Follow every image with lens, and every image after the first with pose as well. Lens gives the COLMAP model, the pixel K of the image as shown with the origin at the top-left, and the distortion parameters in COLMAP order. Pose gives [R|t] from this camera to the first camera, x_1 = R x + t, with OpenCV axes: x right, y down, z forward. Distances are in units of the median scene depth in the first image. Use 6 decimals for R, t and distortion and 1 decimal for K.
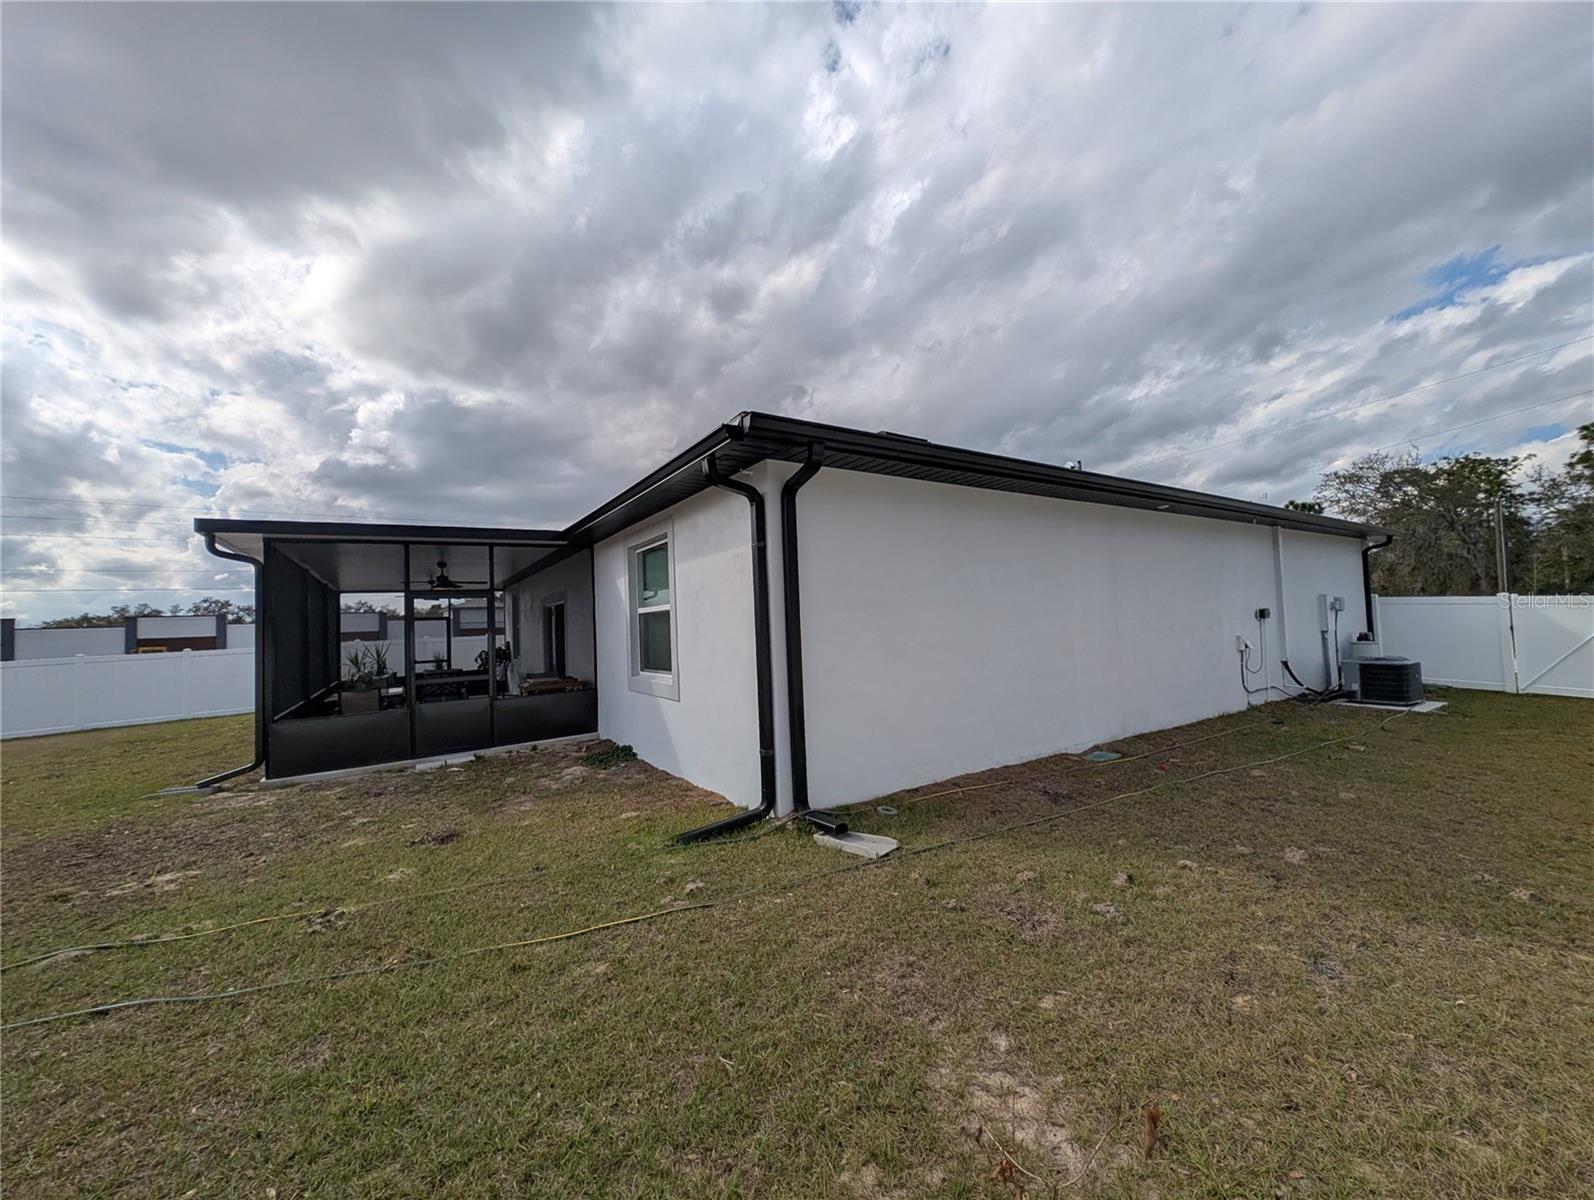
lens RADIAL K [[586.3, 0, 797.0], [0, 586.3, 600.0], [0, 0, 1]] dist [-0.007793, -0.000193]
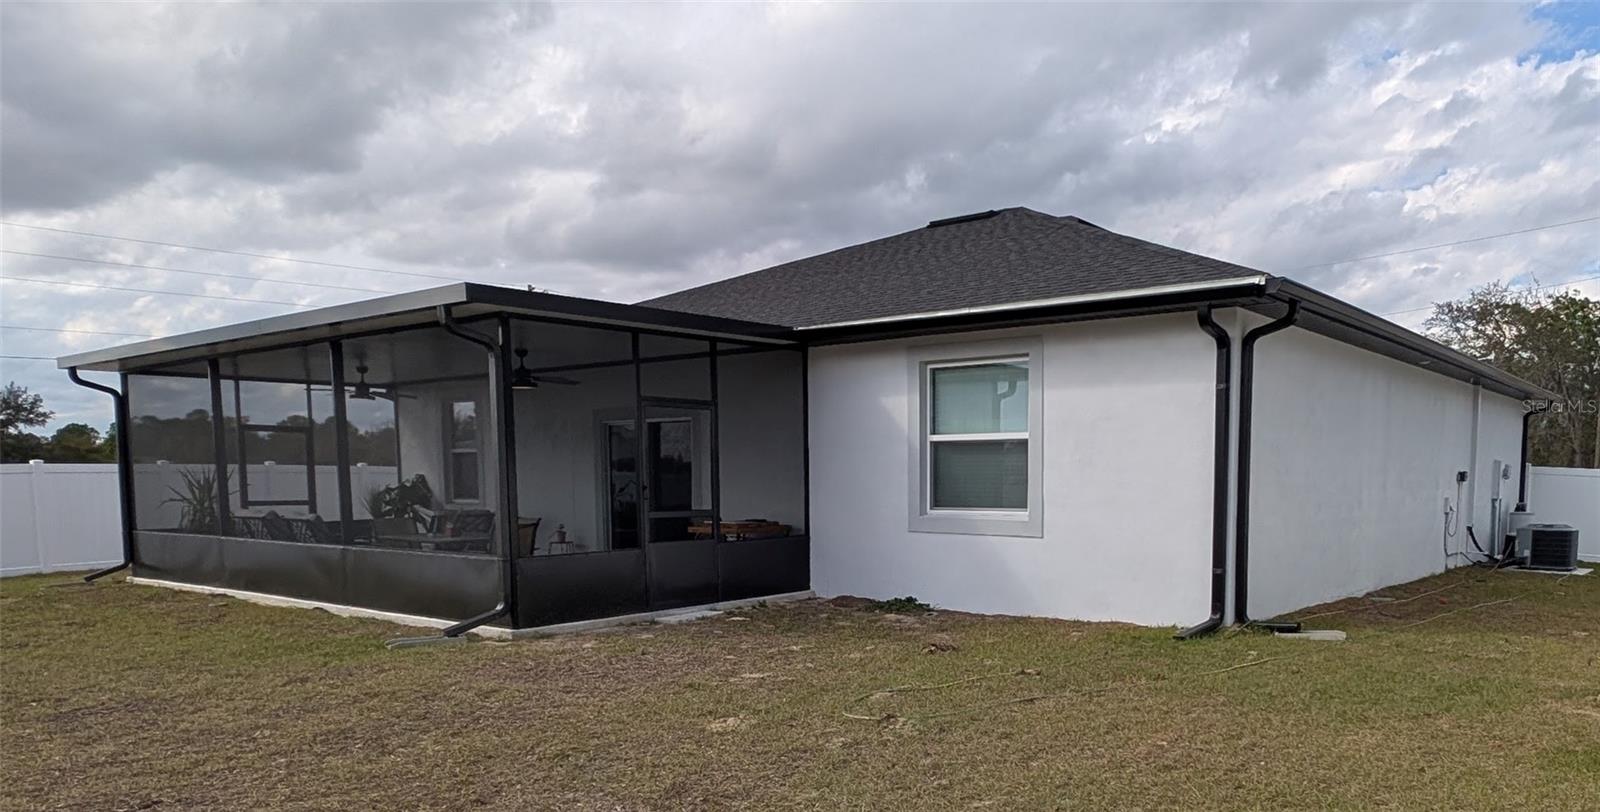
lens RADIAL K [[1179.0, 0, 802.8], [0, 1179.0, 576.2], [0, 0, 1]] dist [-0.037318, 0.002842]
pose [[0.946279, 0.014477, 0.323027, -0.836866], [-0.051629, 0.992945, 0.106742, 0.037541], [-0.319202, -0.117685, 0.940351, -0.473532]]
